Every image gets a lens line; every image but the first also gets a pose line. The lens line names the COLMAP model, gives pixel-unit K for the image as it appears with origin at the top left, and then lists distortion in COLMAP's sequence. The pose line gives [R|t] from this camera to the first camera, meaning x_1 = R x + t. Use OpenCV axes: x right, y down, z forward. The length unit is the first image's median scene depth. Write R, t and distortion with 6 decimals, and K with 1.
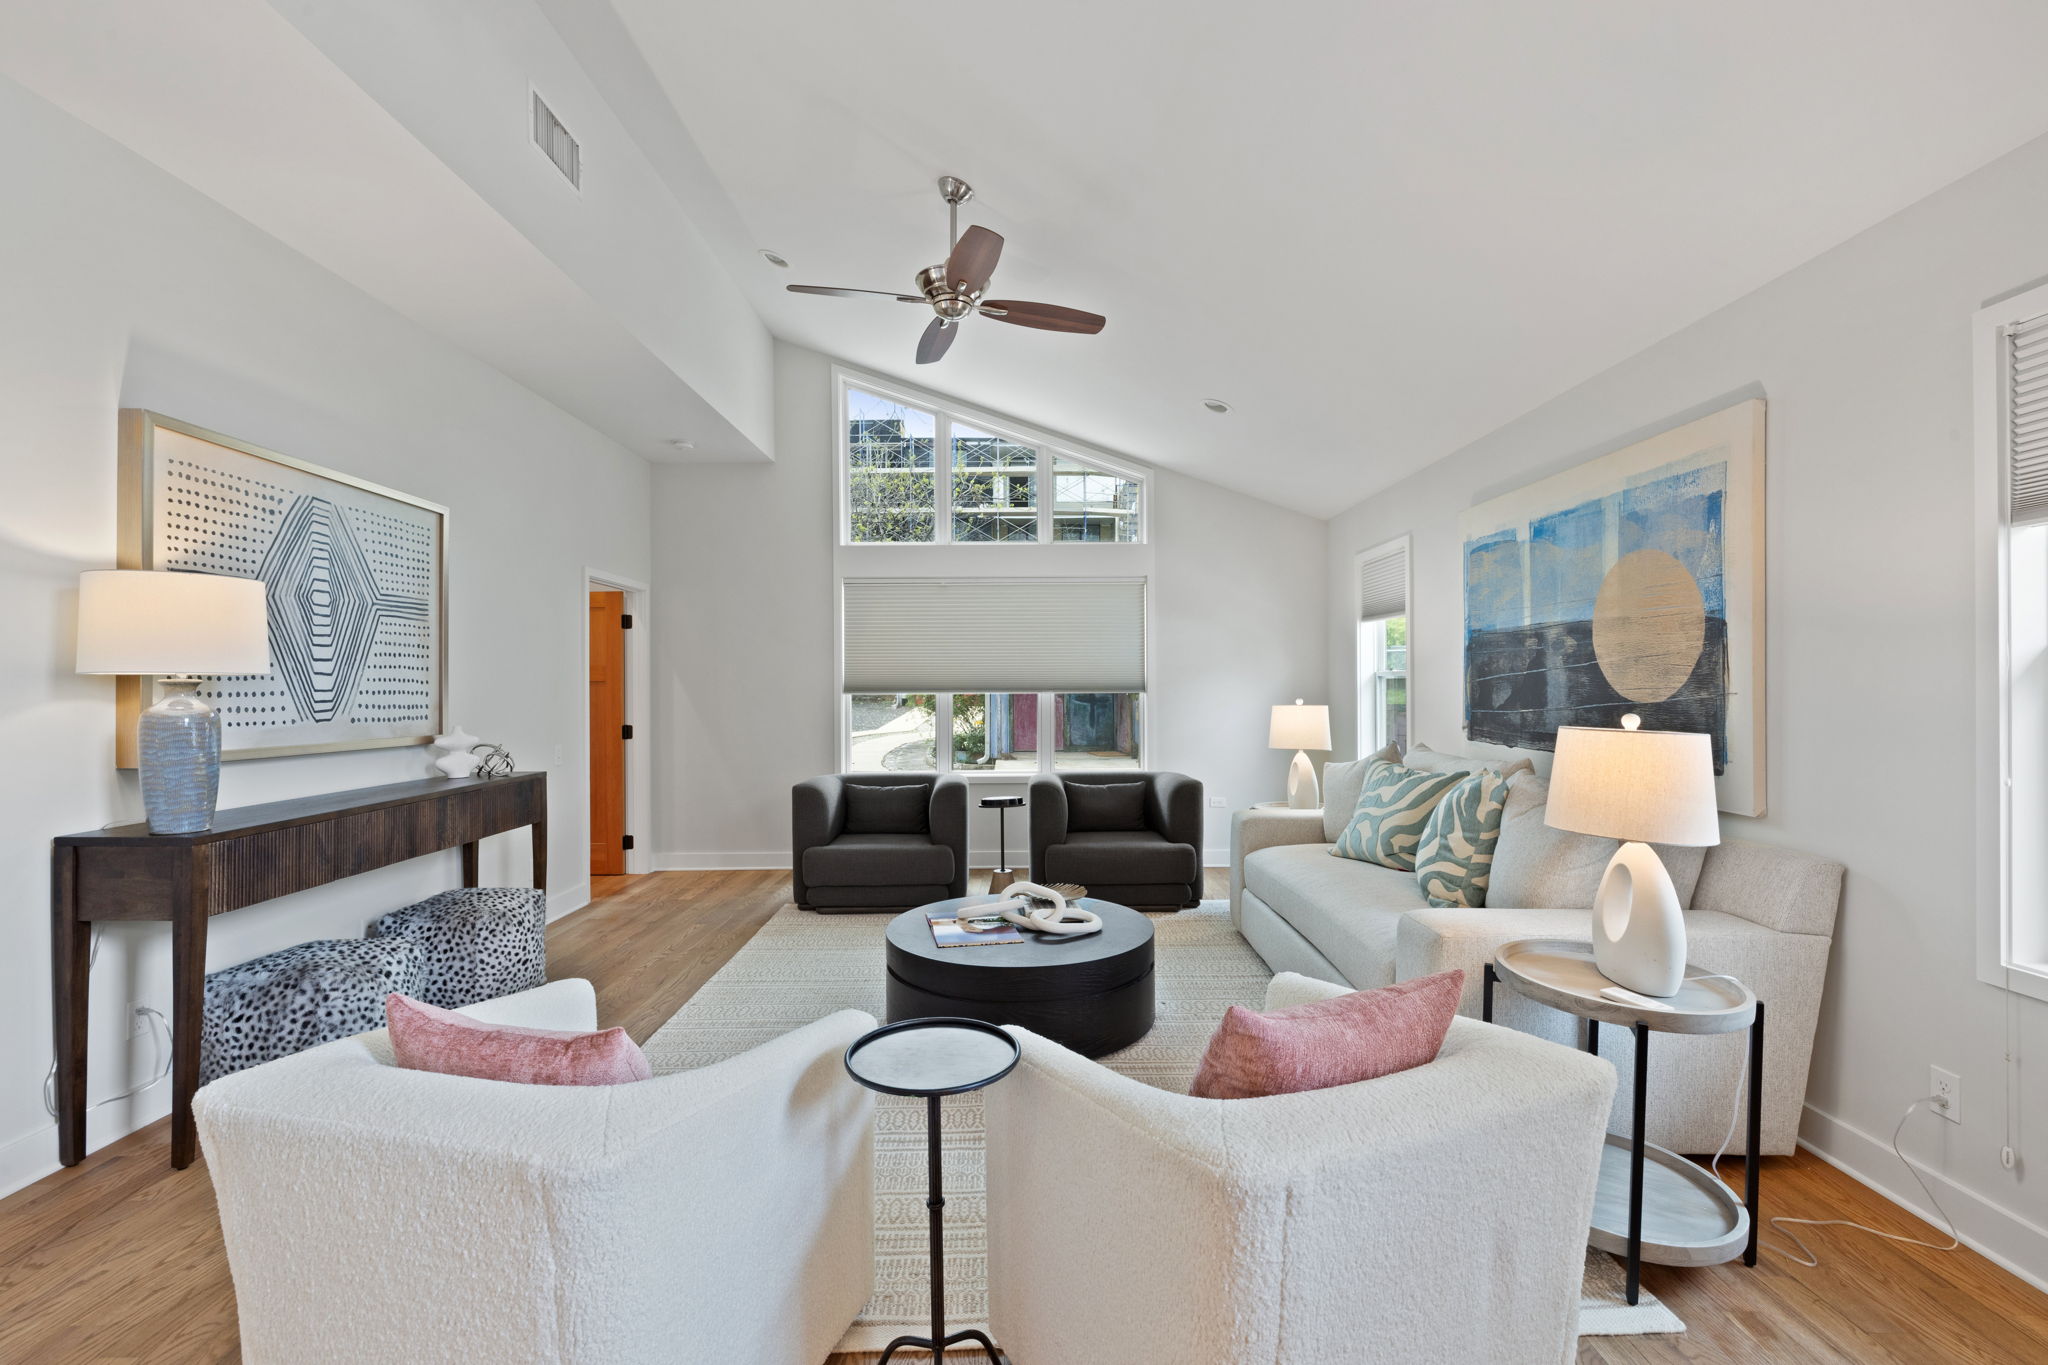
lens RADIAL K [[866.4, 0, 1024.0], [0, 866.4, 682.5], [0, 0, 1]] dist [-0.000797, -0.000040]
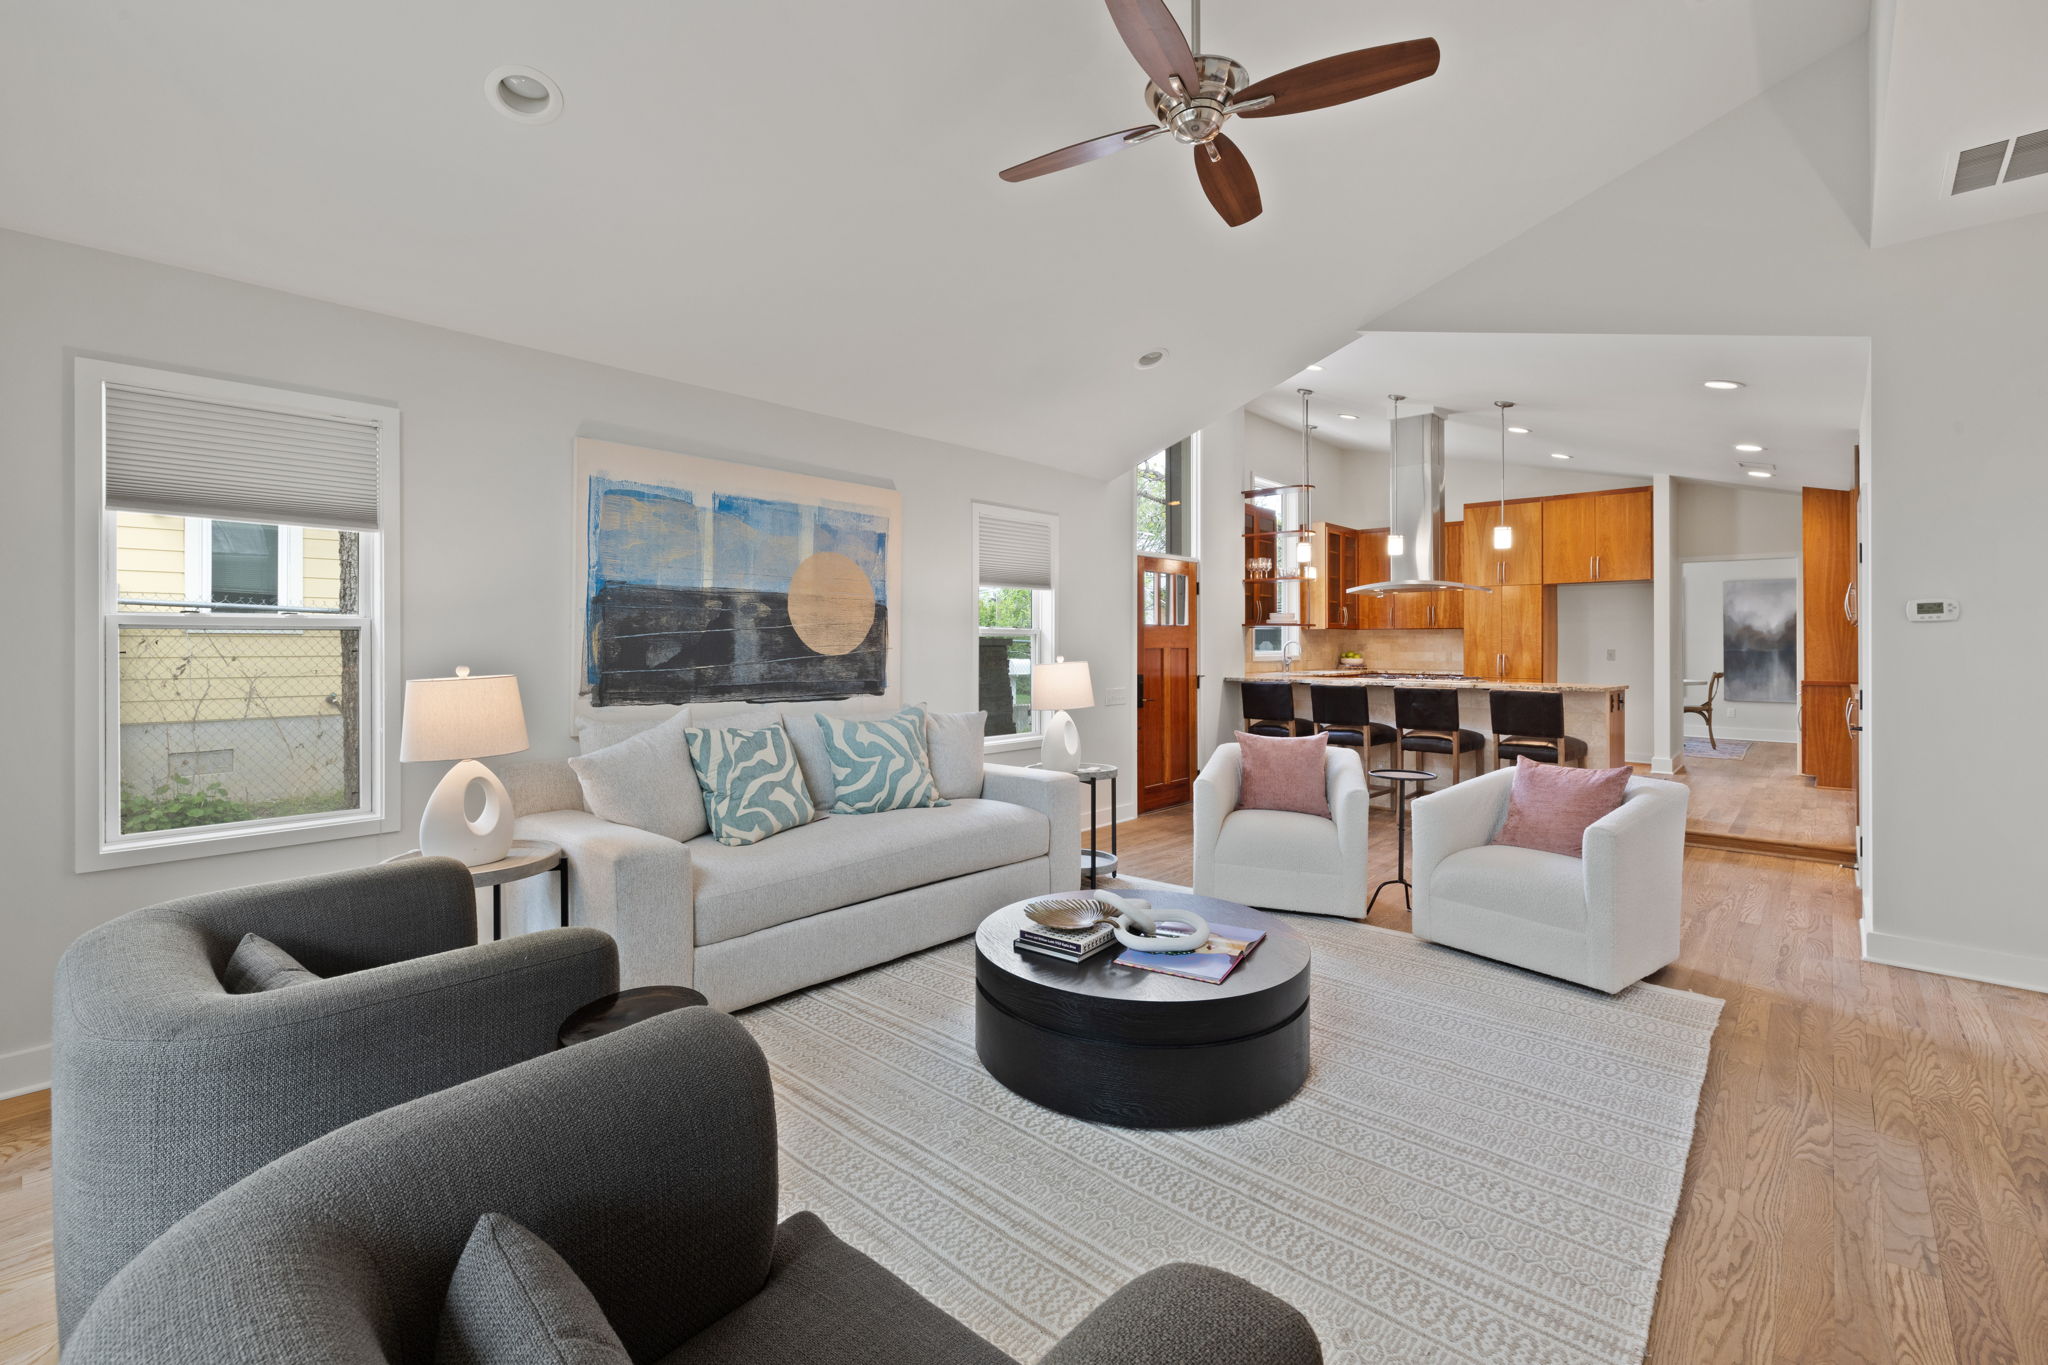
lens RADIAL K [[886.1, 0, 1014.2], [0, 886.1, 640.0], [0, 0, 1]] dist [0.000236, 0.000194]
pose [[-0.732091, 0.006201, 0.681179, -0.510560], [-0.000400, 0.999954, -0.009533, 0.010720], [-0.681207, -0.007251, -0.732055, 1.769615]]
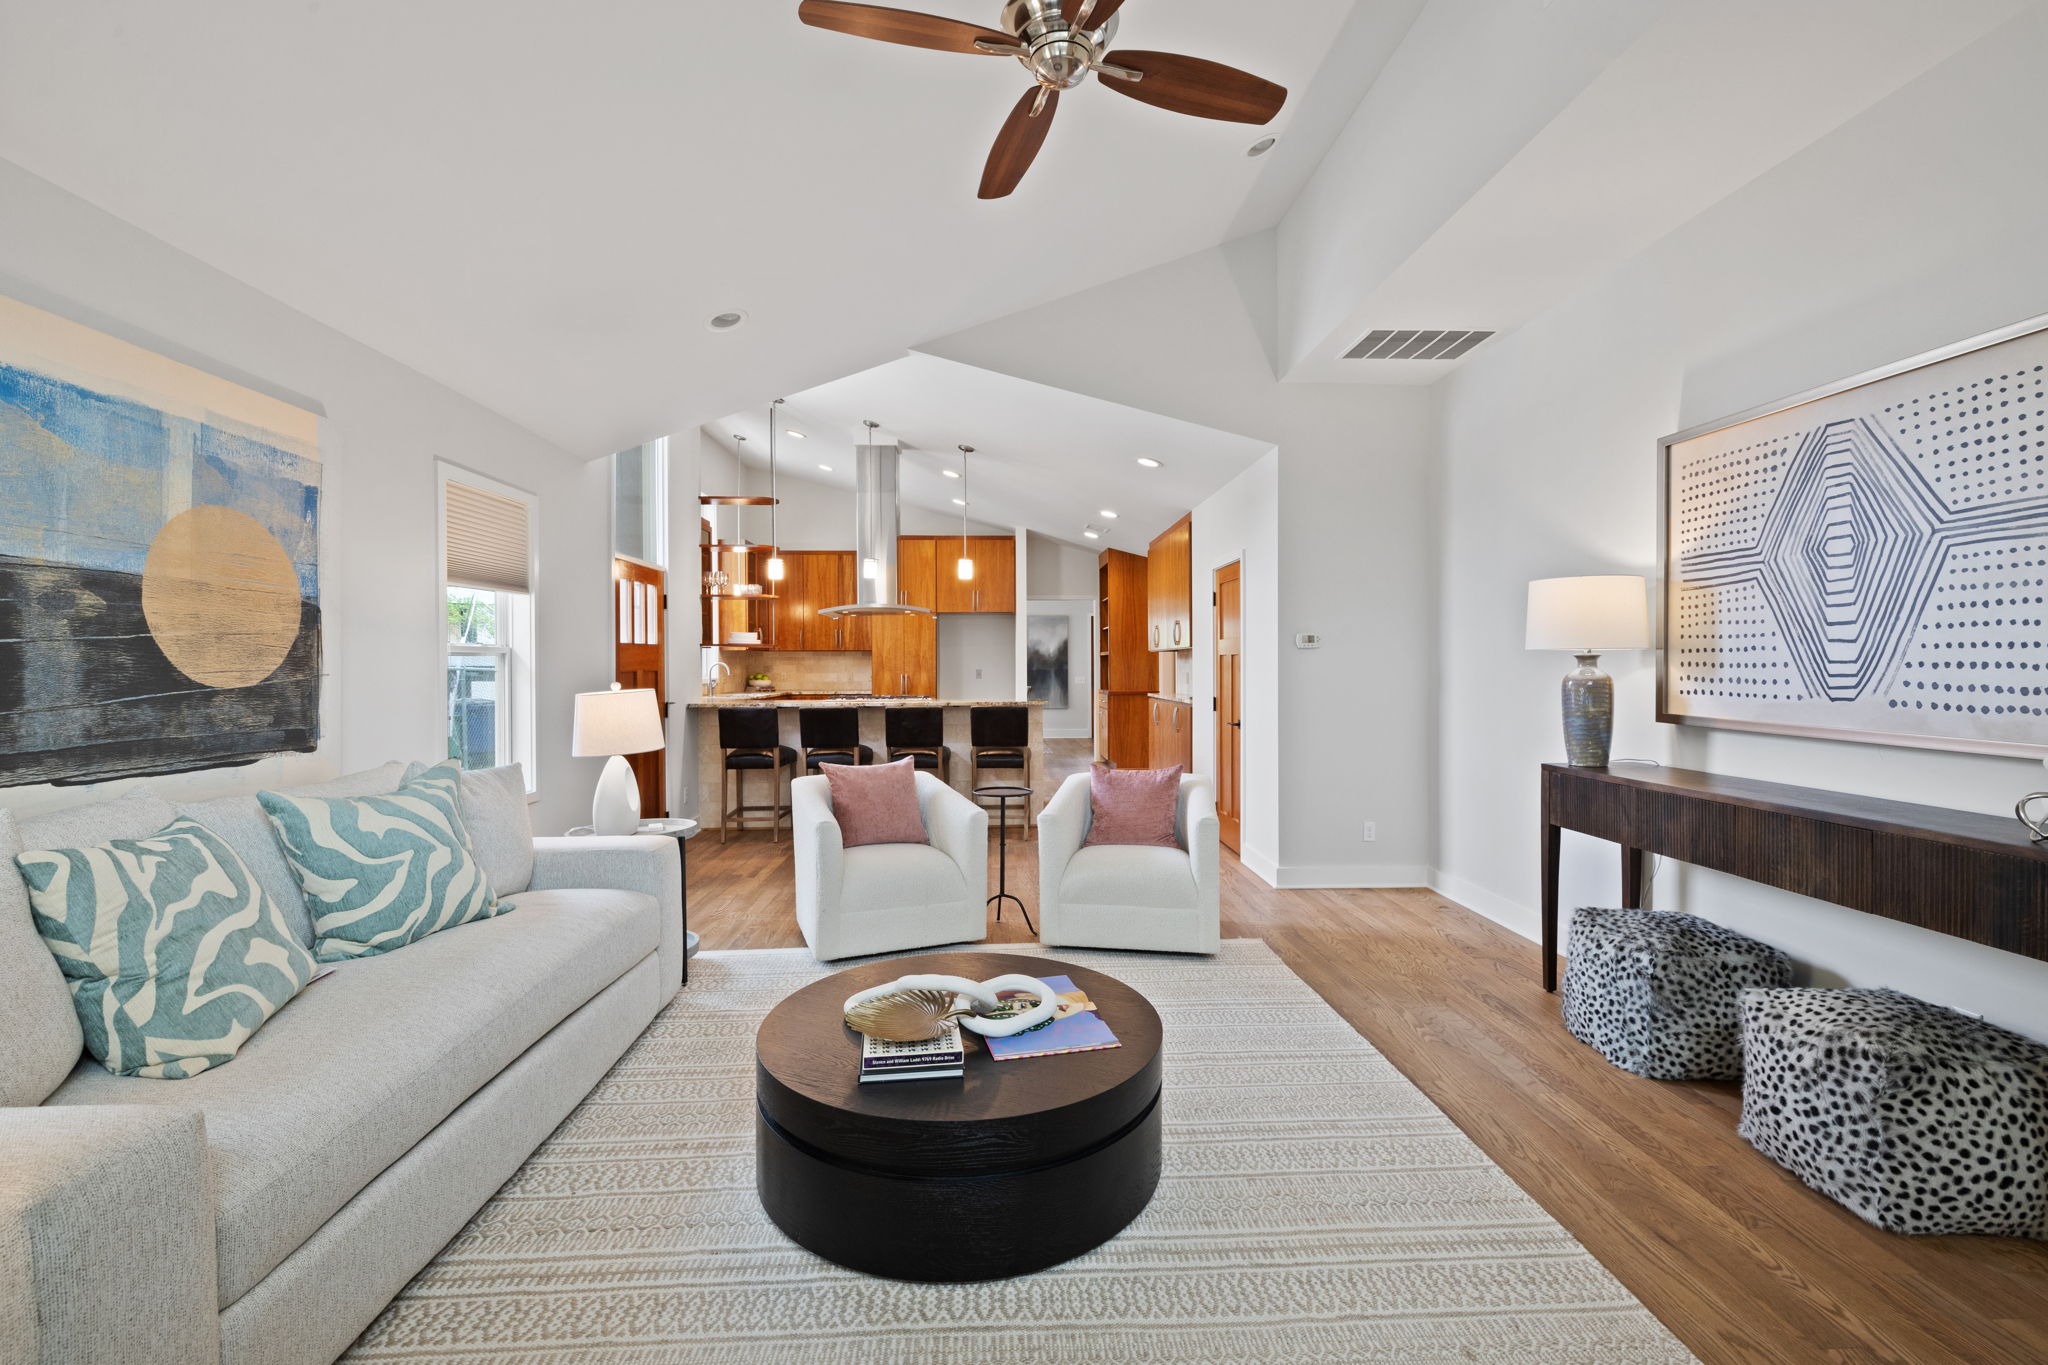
lens RADIAL K [[880.3, 0, 1019.3], [0, 880.3, 668.1], [0, 0, 1]] dist [-0.000733, 0.000058]
pose [[-0.999351, 0.007823, -0.035161, -0.028033], [0.007817, 0.999969, 0.000298, 0.008864], [0.035162, 0.000023, -0.999382, 1.760536]]
